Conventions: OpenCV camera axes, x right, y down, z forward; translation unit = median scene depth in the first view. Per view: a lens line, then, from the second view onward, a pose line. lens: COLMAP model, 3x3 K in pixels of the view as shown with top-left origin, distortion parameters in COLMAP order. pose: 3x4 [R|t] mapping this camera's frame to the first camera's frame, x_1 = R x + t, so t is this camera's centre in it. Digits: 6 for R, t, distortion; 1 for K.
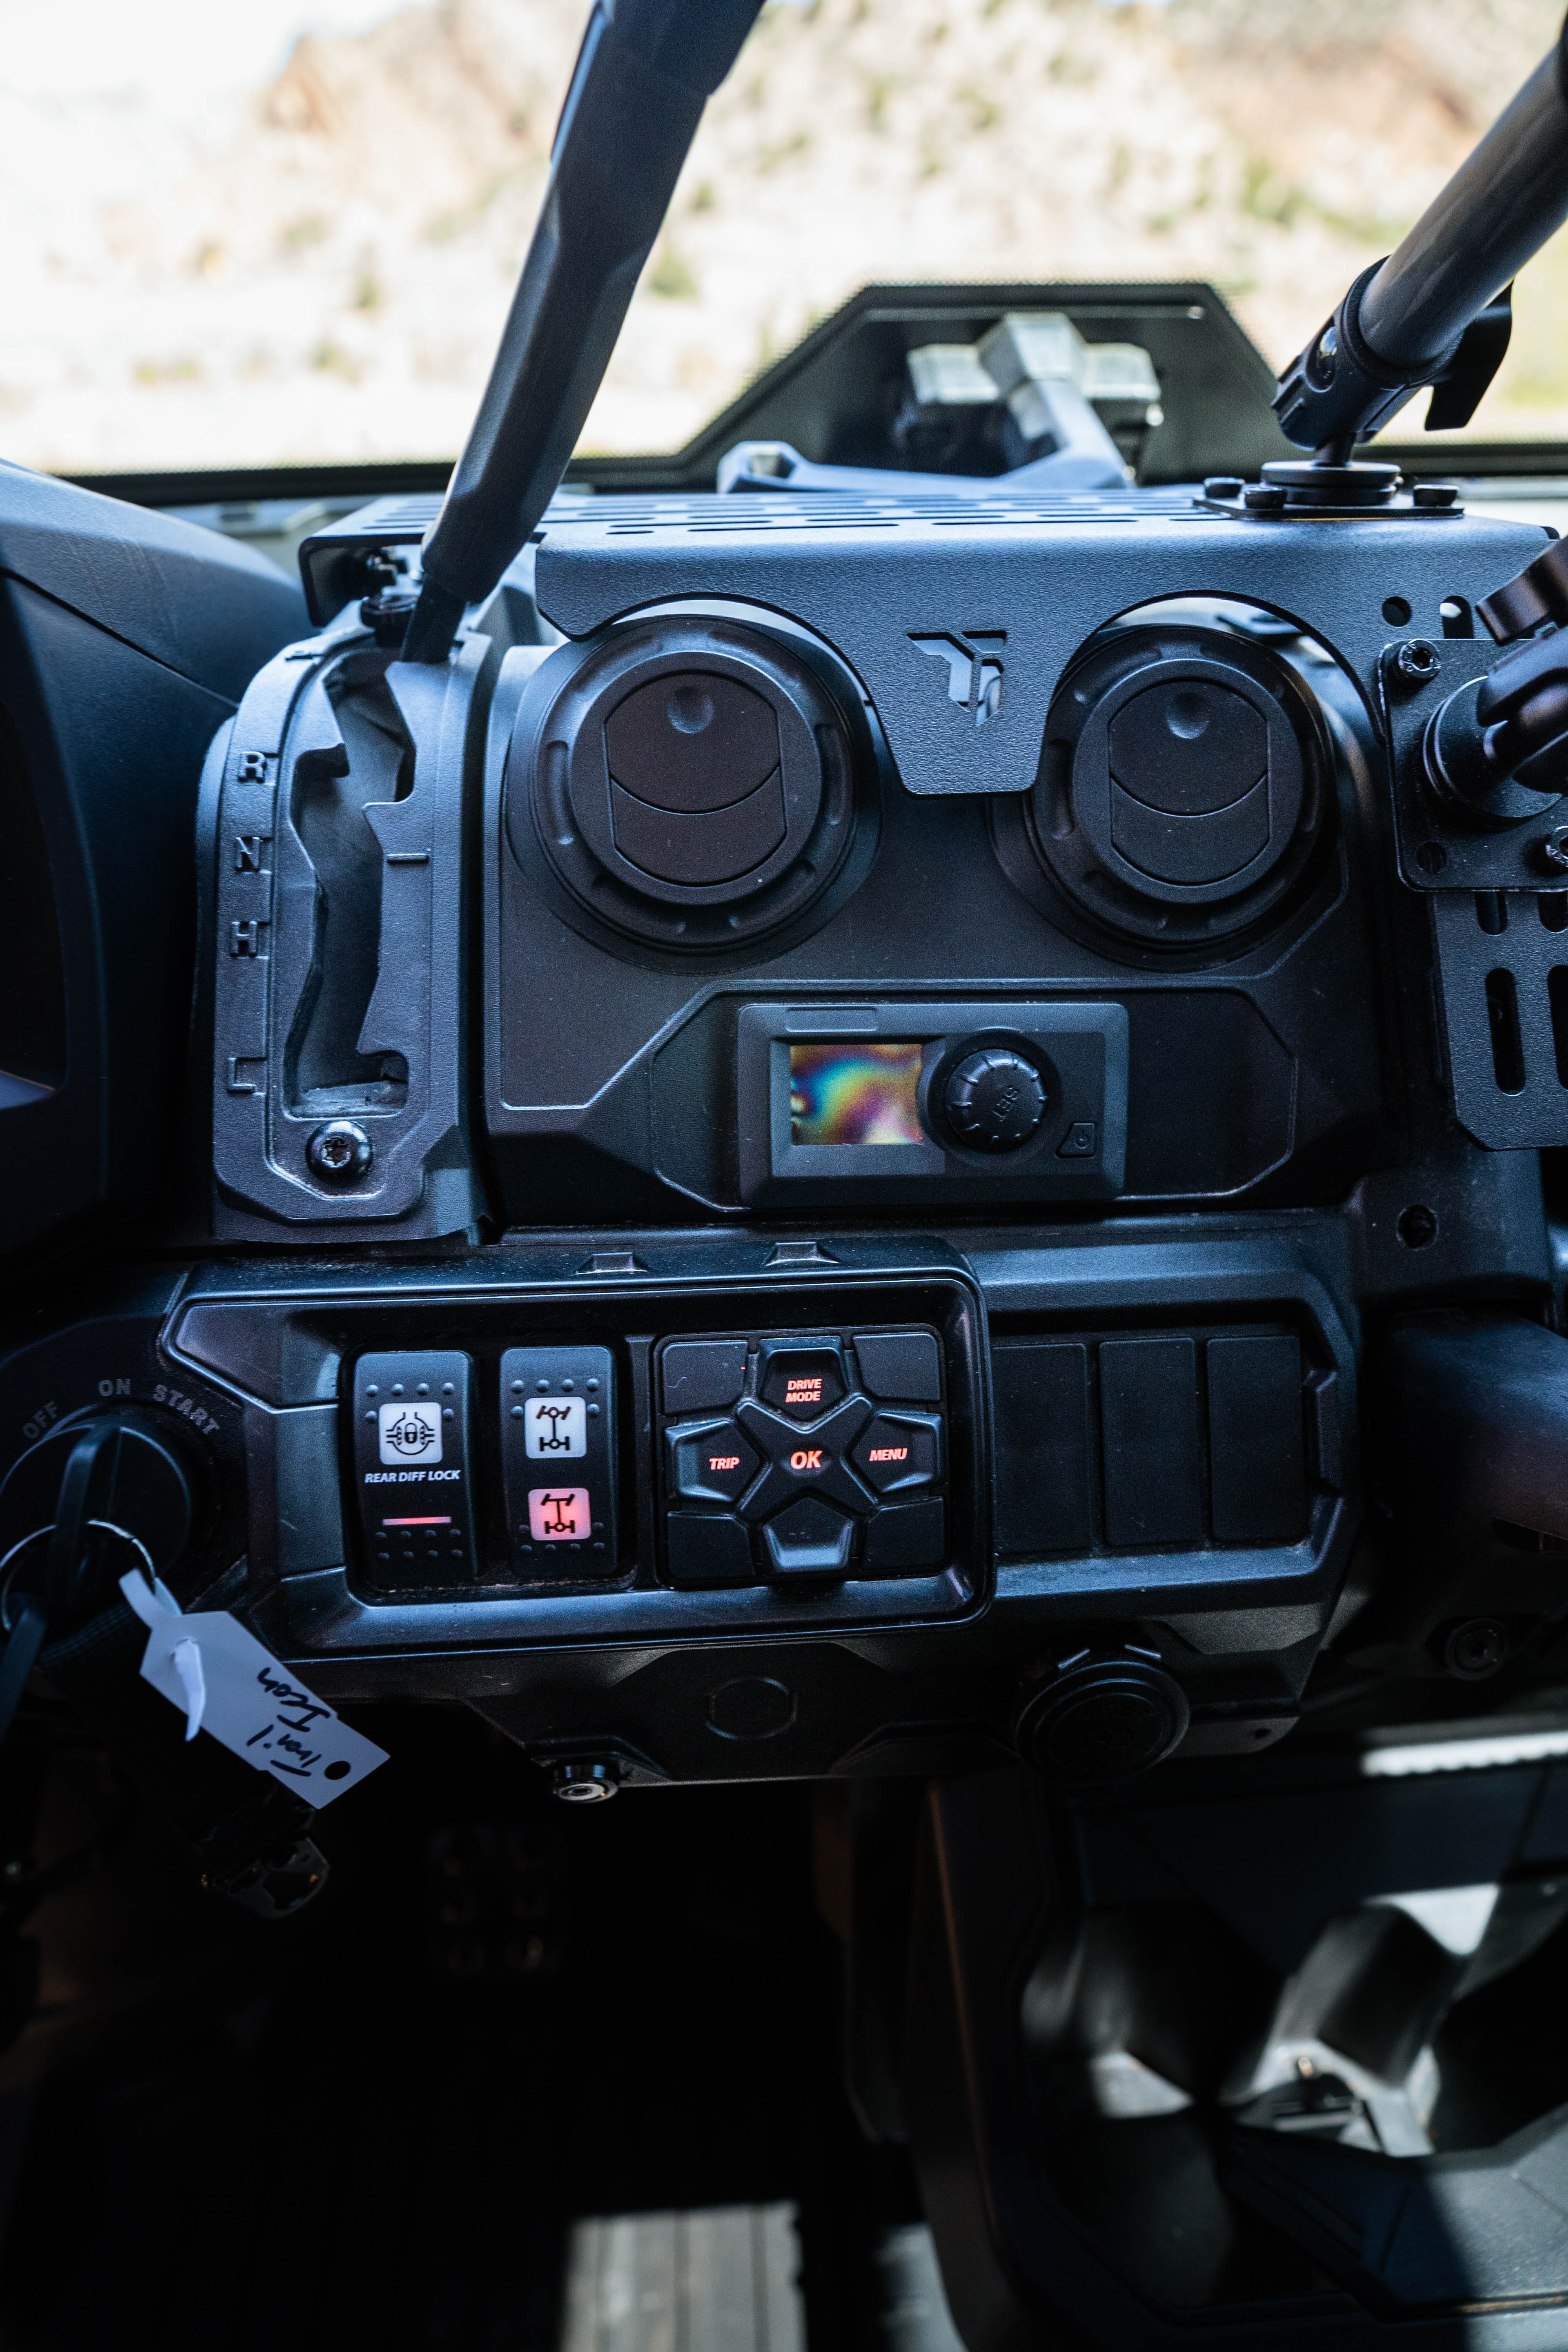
lens RADIAL K [[1162.5, 0, 784.0], [0, 1162.5, 1176.0], [0, 0, 1]] dist [-0.065087, 0.031090]
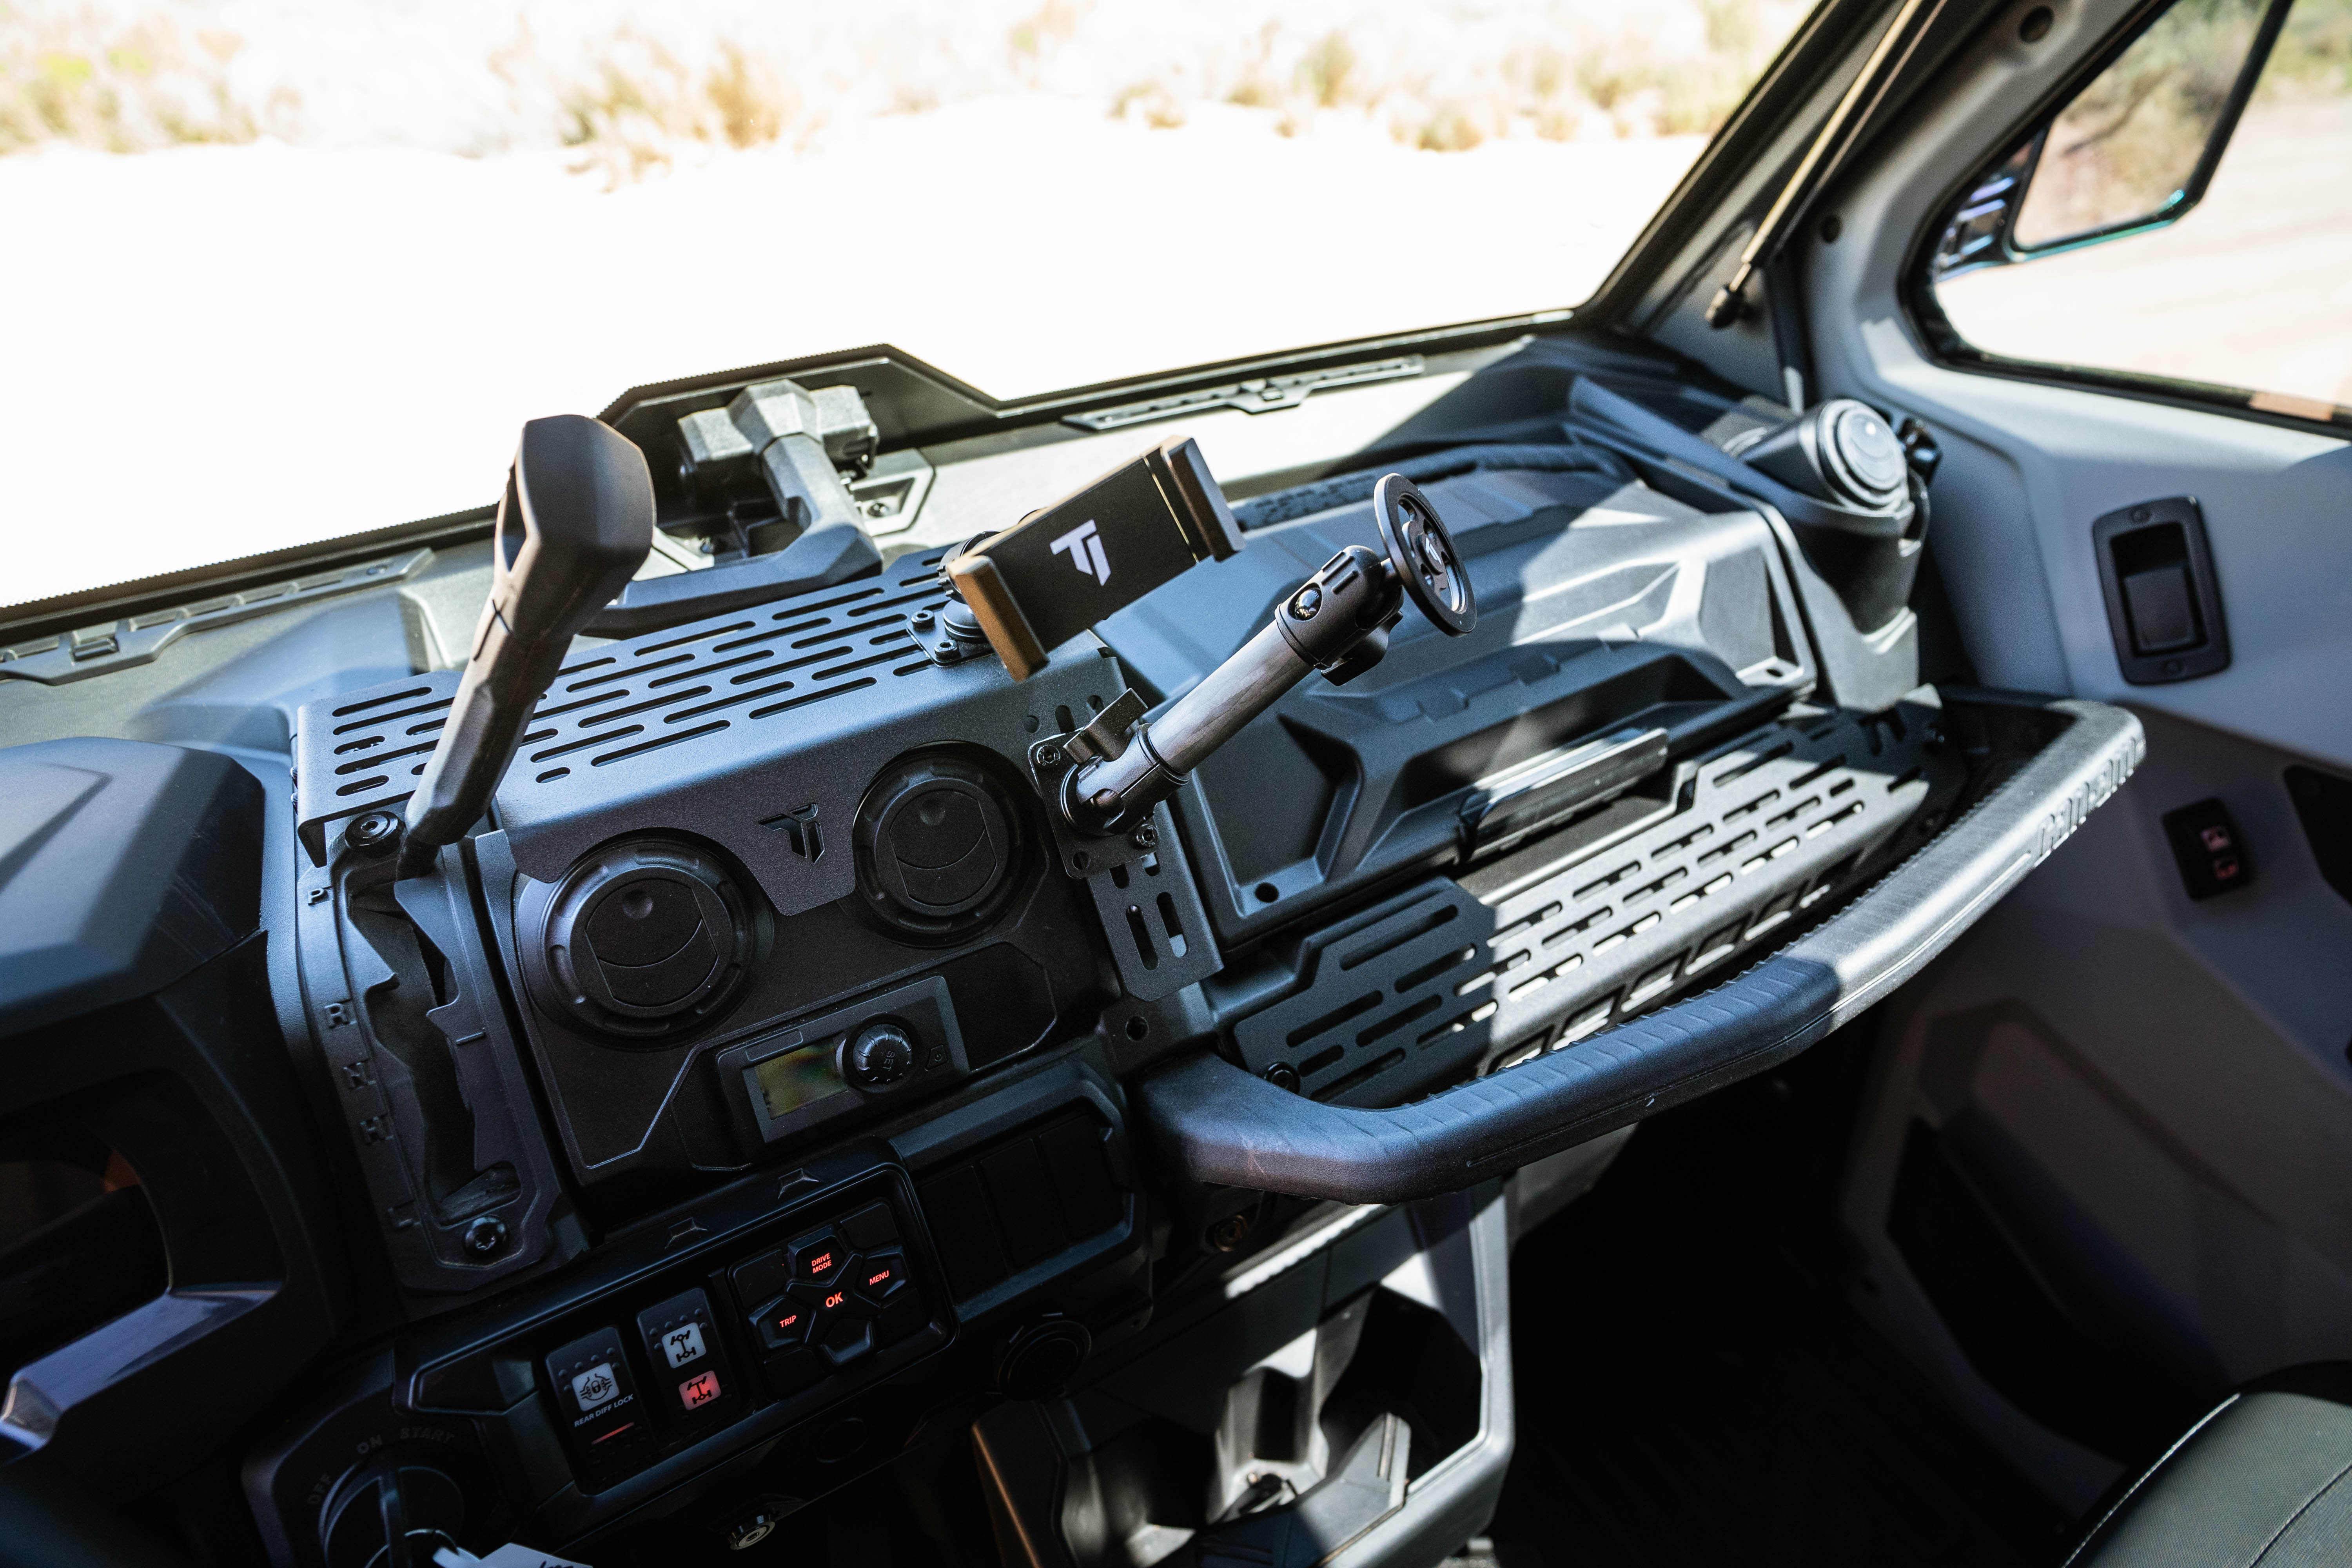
lens RADIAL K [[1198.3, 0, 1181.9], [0, 1198.3, 777.7], [0, 0, 1]] dist [-0.078467, 0.046363]
pose [[0.891432, -0.262169, 0.369617, 0.033870], [0.251518, 0.964730, 0.077677, -0.476888], [-0.376945, 0.023722, 0.925932, -0.785603]]
